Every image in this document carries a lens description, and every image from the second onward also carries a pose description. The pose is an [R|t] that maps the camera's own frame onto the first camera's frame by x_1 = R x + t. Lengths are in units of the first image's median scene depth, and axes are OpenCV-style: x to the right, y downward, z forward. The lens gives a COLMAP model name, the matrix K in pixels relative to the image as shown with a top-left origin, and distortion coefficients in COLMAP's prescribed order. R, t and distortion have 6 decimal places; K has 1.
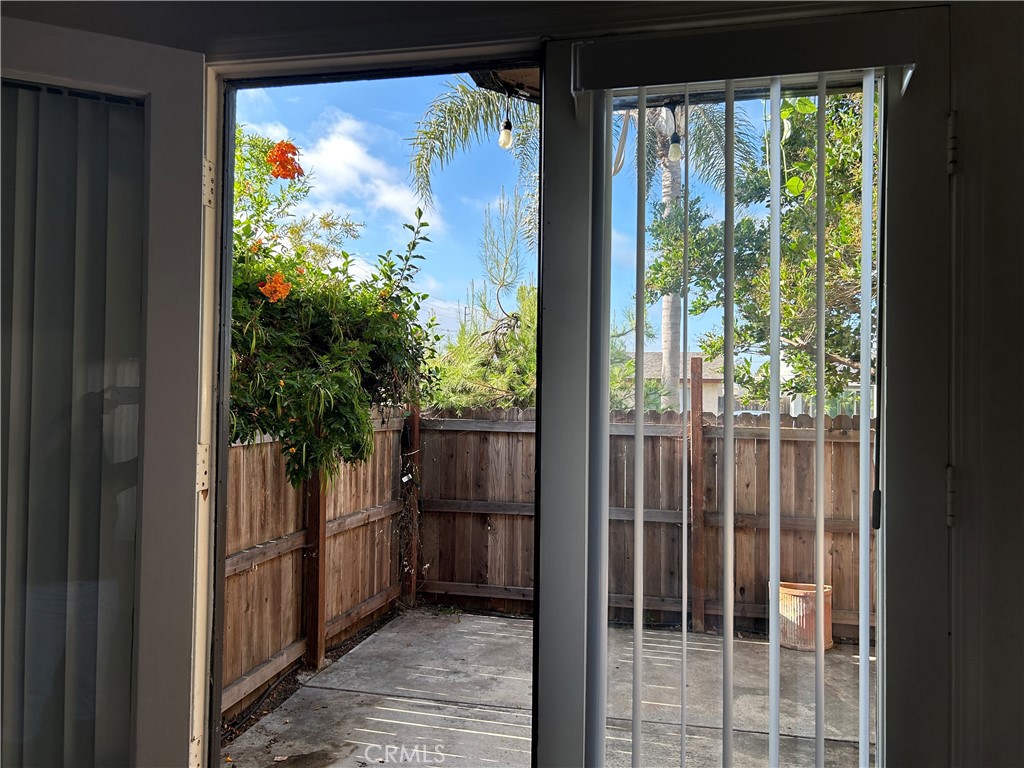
lens RADIAL K [[772.2, 0, 516.2], [0, 772.2, 386.7], [0, 0, 1]] dist [0.043934, -0.045553]
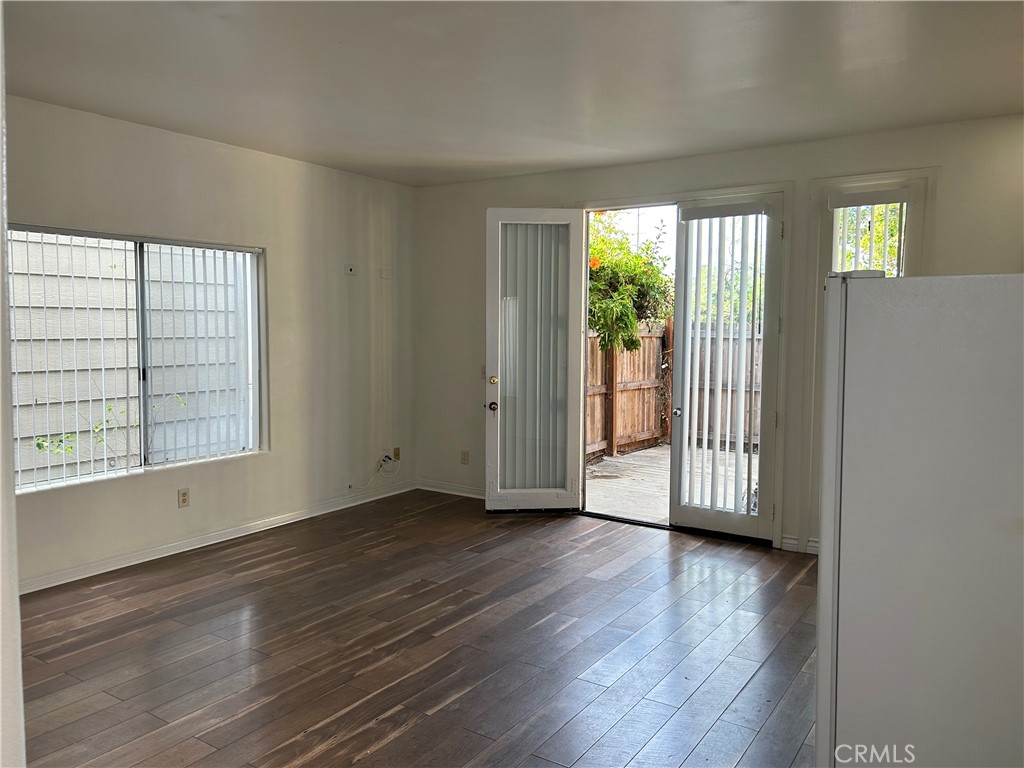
lens RADIAL K [[772.2, 0, 514.8], [0, 772.2, 382.1], [0, 0, 1]] dist [0.043934, -0.045553]
pose [[0.930780, 0.016572, -0.365205, 0.197110], [0.010699, 0.997309, 0.072523, 0.034596], [0.365424, -0.071411, 0.928098, -0.784531]]
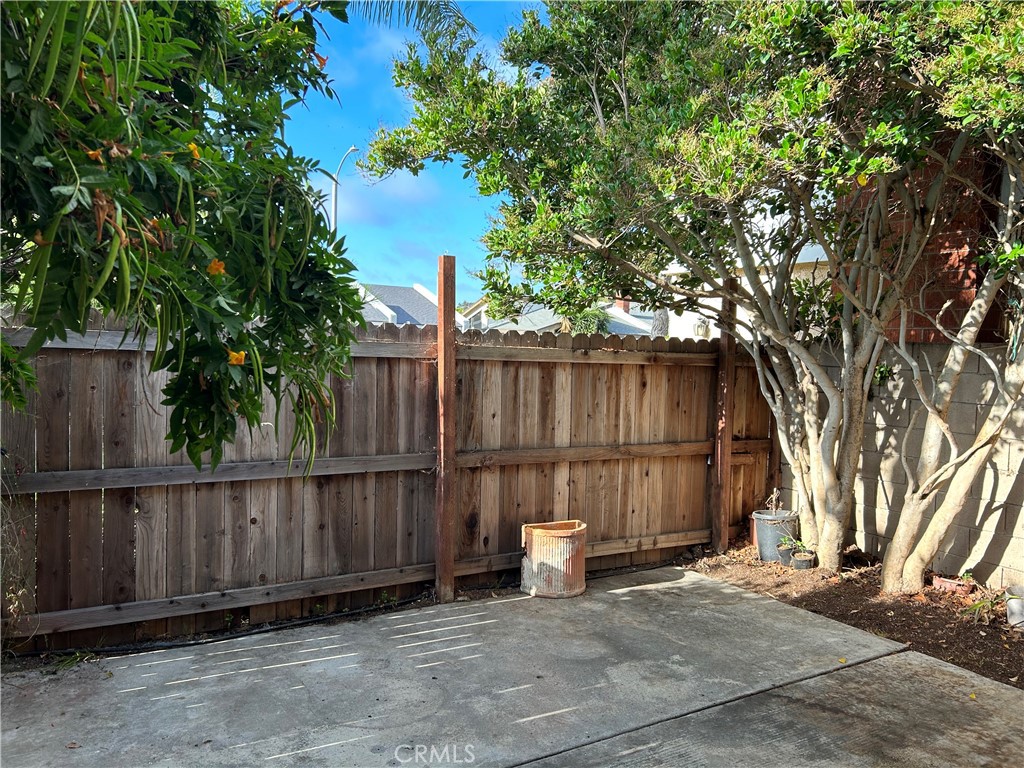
lens RADIAL K [[772.2, 0, 508.5], [0, 772.2, 381.9], [0, 0, 1]] dist [0.043934, -0.045553]
pose [[0.730062, -0.023844, 0.682964, -0.271277], [-0.027501, 0.997556, 0.064224, 0.039040], [-0.682827, -0.065670, 0.727623, 0.409572]]
